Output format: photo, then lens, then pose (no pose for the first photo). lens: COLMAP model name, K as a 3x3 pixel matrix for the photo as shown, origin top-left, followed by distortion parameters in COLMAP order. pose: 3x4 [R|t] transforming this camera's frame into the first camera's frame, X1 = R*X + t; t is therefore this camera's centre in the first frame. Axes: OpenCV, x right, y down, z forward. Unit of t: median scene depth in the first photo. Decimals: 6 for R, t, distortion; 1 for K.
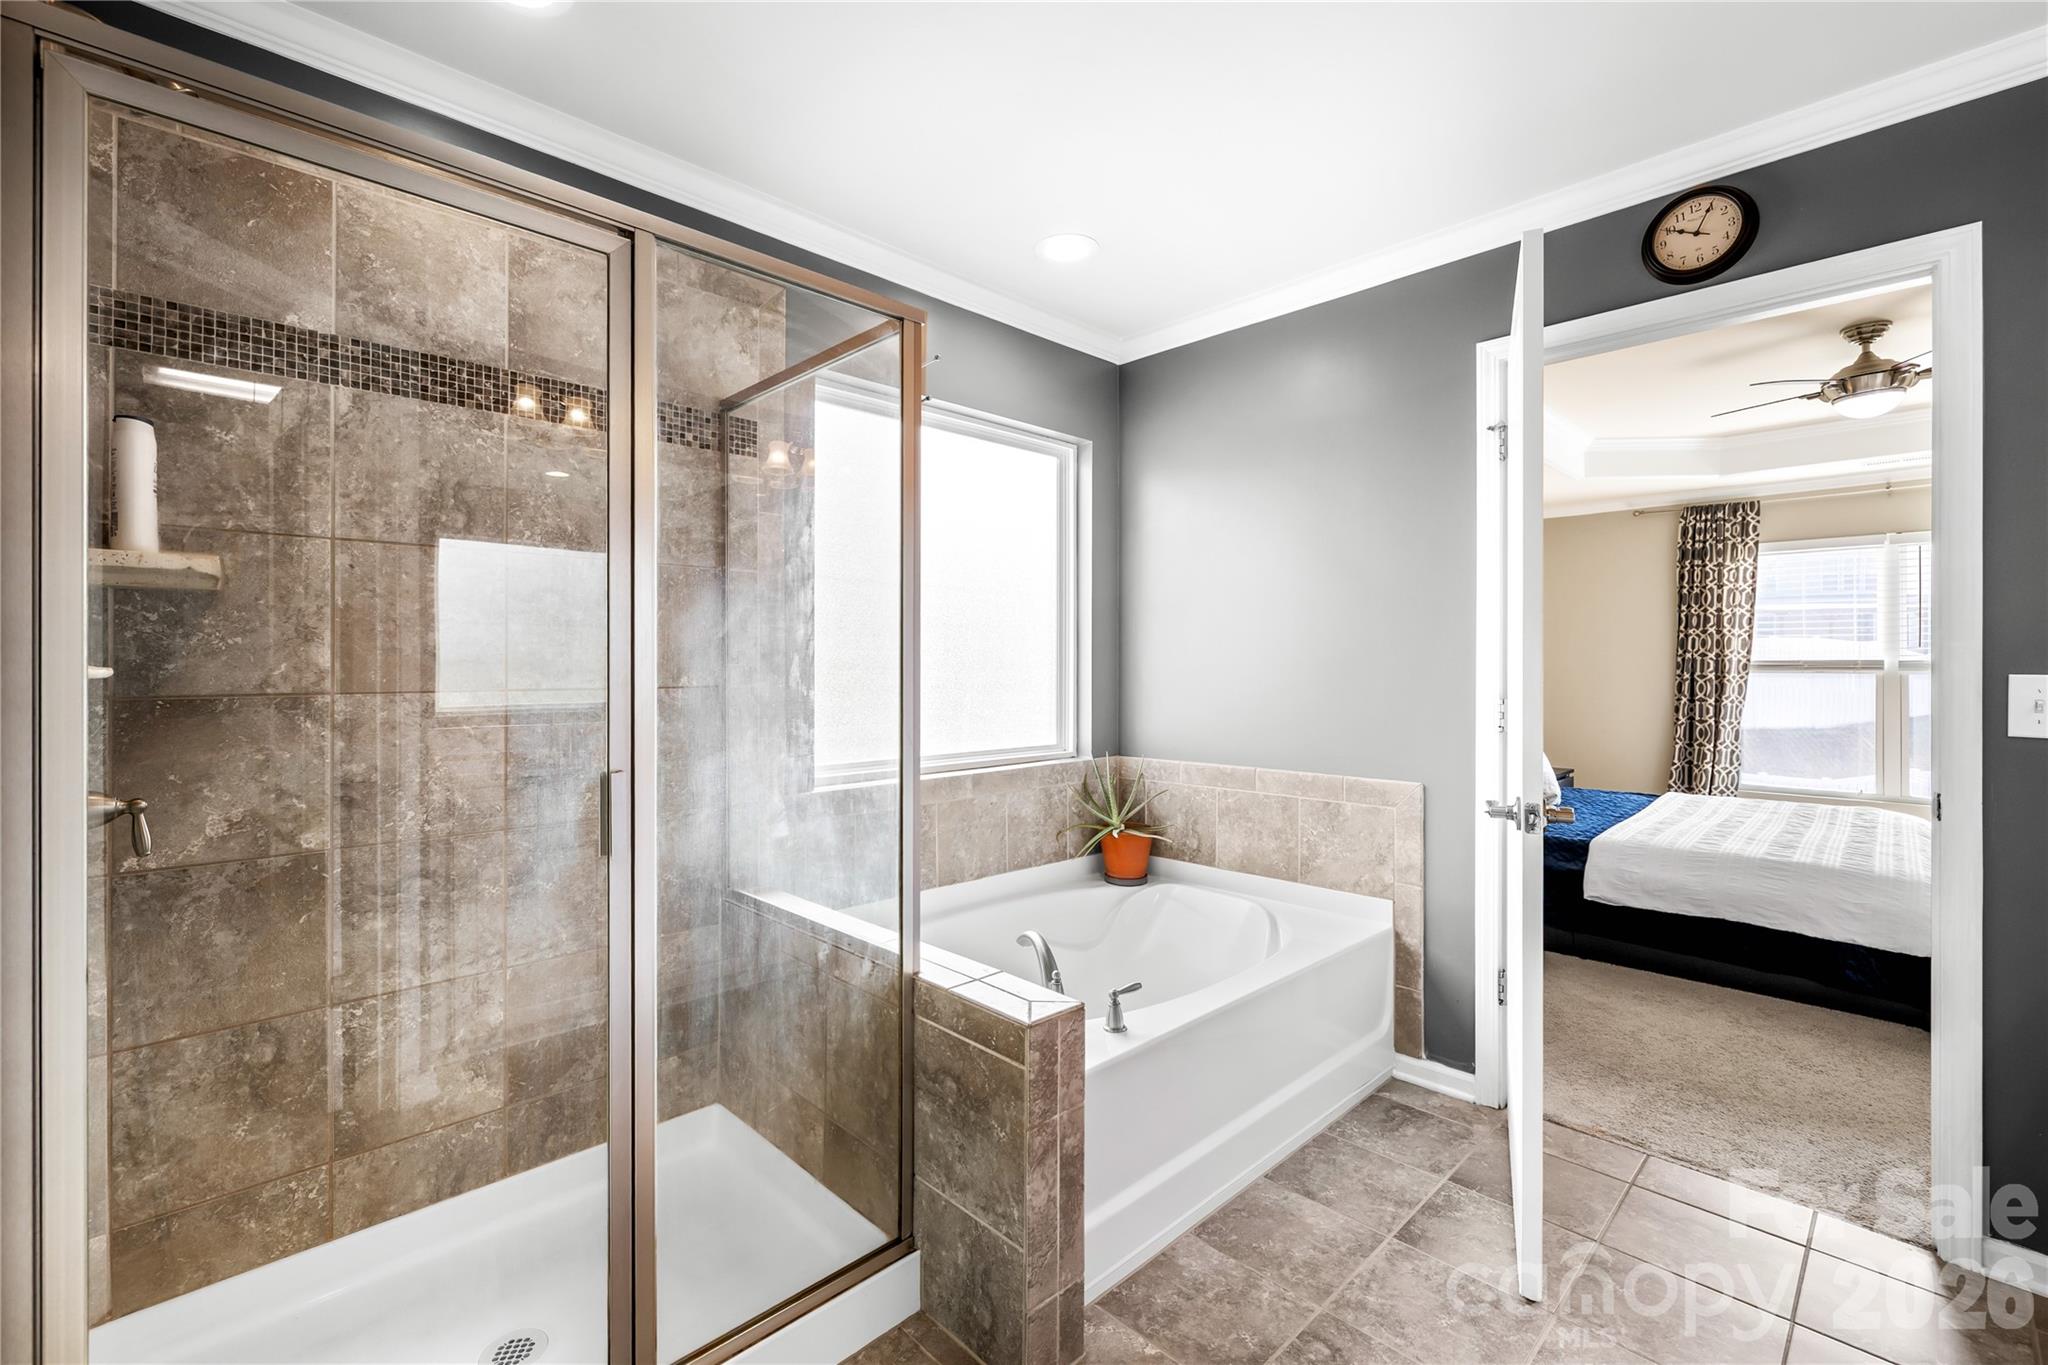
lens RADIAL K [[877.1, 0, 1009.2], [0, 877.1, 669.6], [0, 0, 1]] dist [-0.001128, -0.000025]
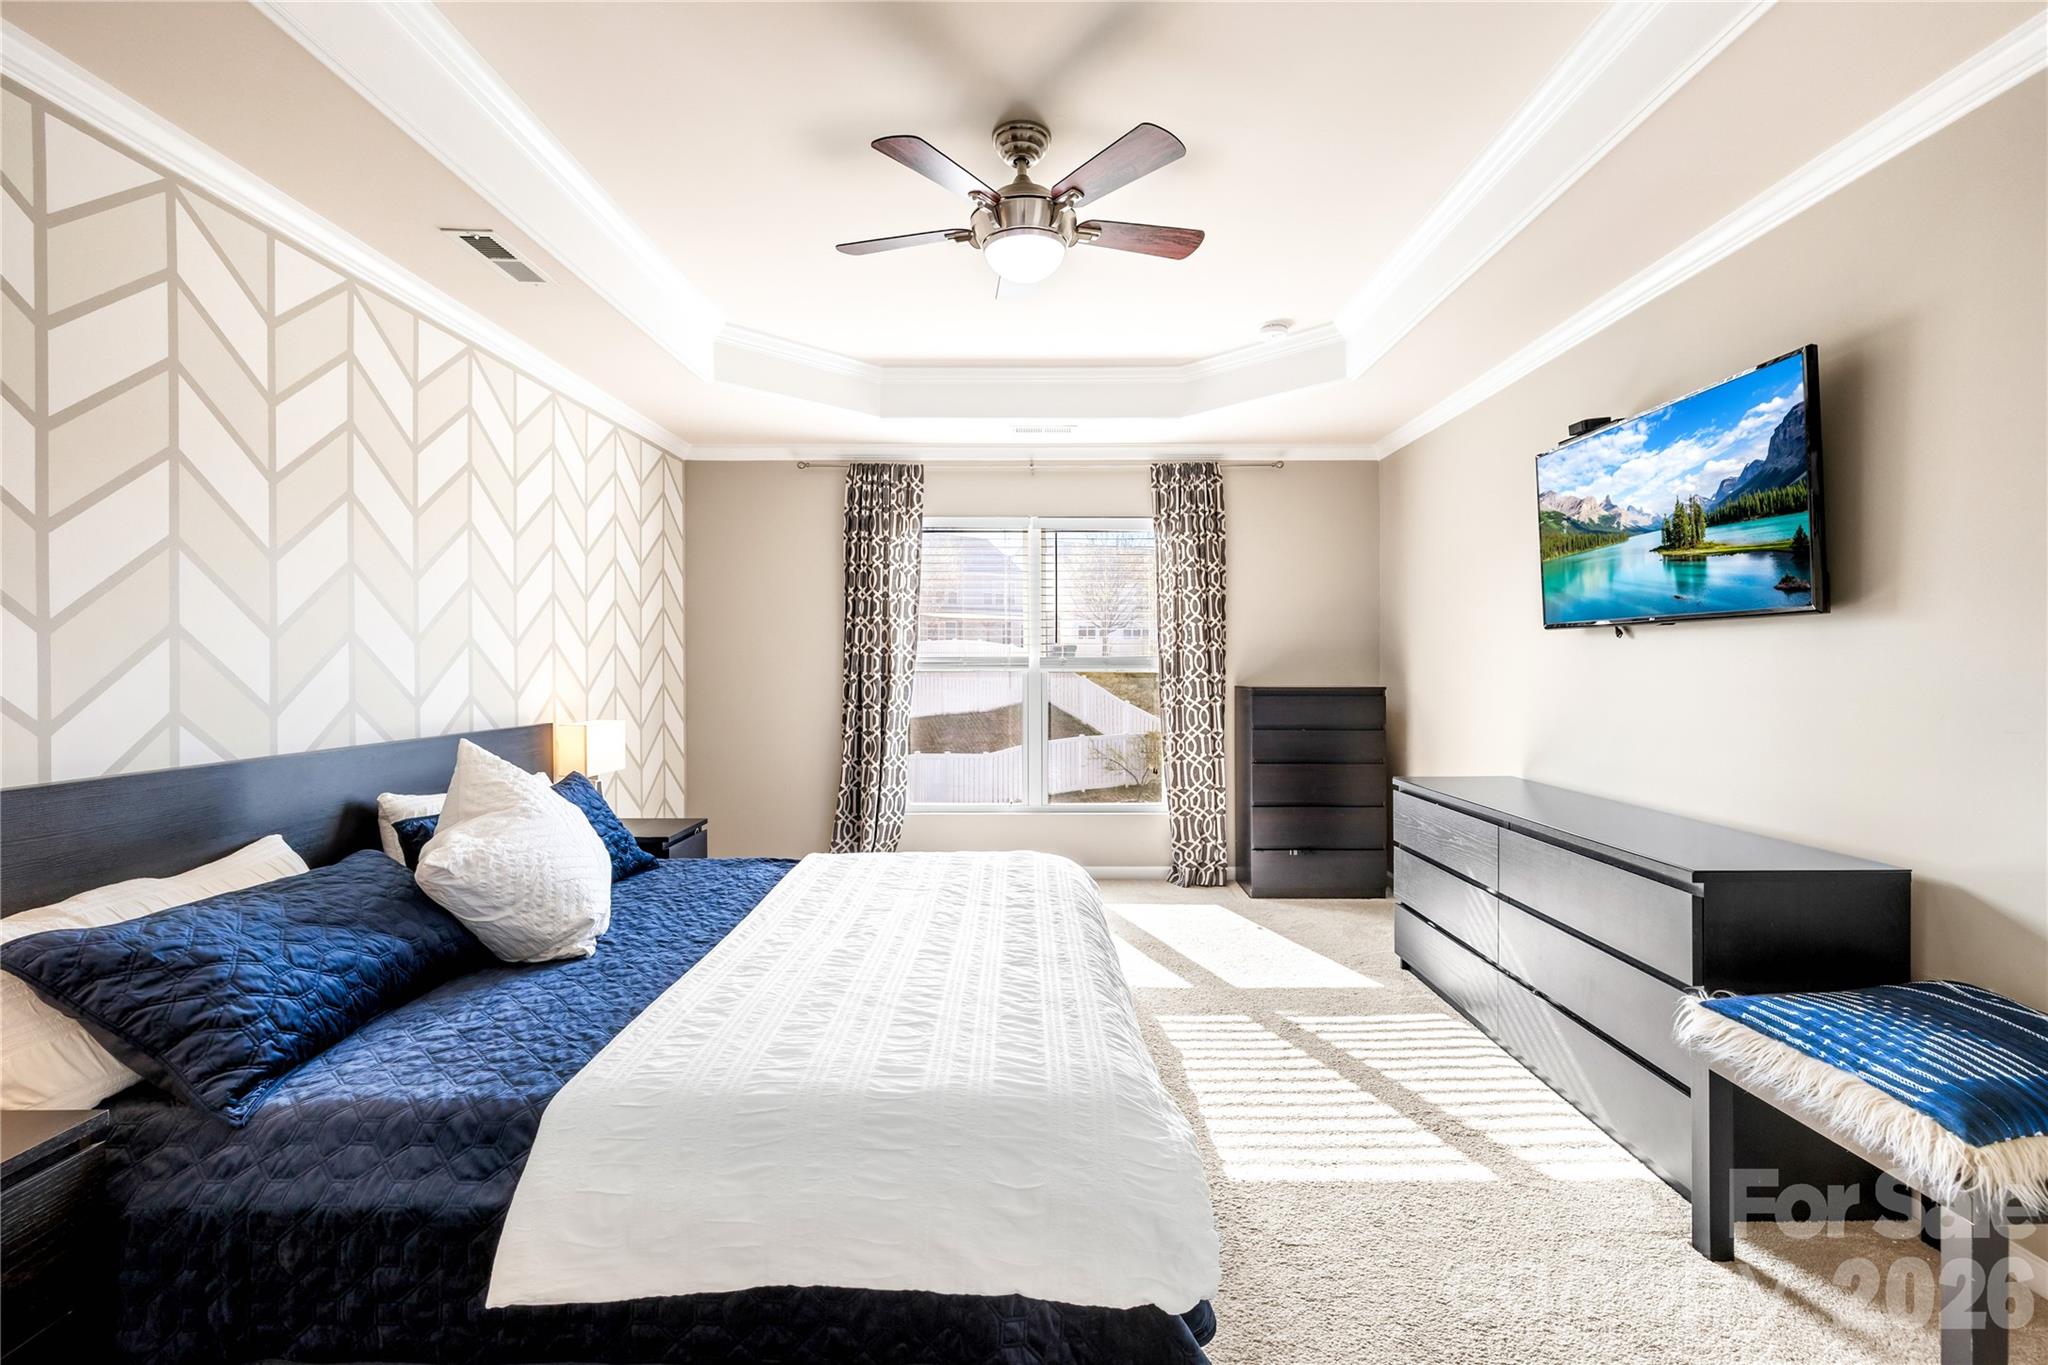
lens RADIAL K [[877.1, 0, 1020.1], [0, 877.1, 670.7], [0, 0, 1]] dist [-0.001128, -0.000025]
pose [[0.705907, -0.009254, 0.708244, 0.323195], [0.003026, 0.999945, 0.010050, -0.005586], [-0.708298, -0.004952, 0.705896, 0.339440]]
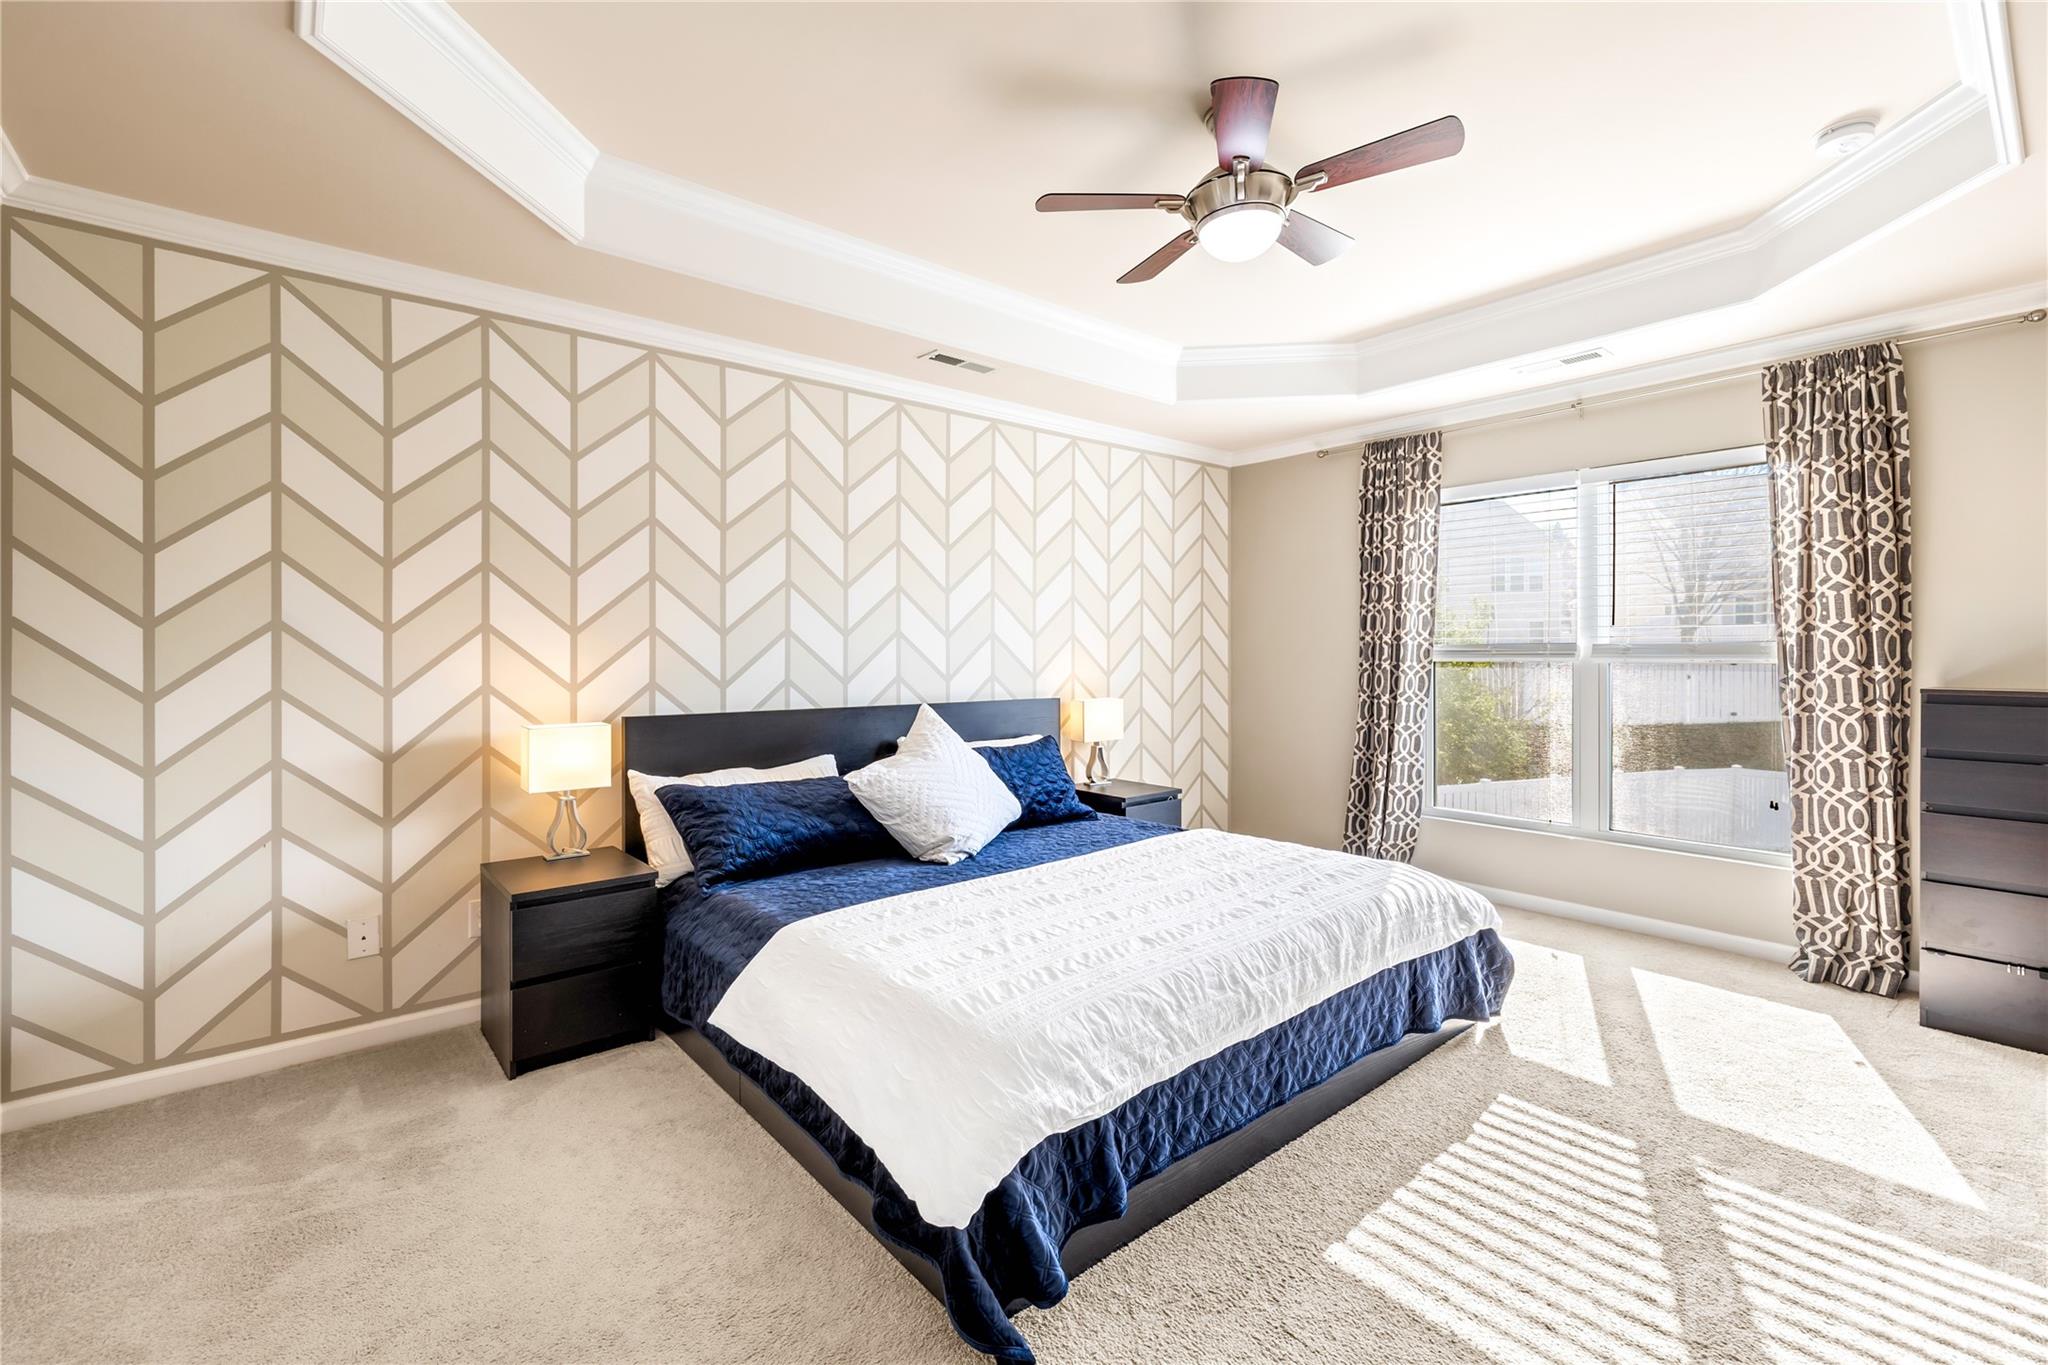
lens RADIAL K [[877.1, 0, 1029.0], [0, 877.1, 653.8], [0, 0, 1]] dist [-0.001128, -0.000025]
pose [[0.996738, -0.002958, -0.080656, 0.553452], [0.003010, 0.999995, 0.000514, -0.003911], [0.080654, -0.000755, 0.996742, 0.220671]]
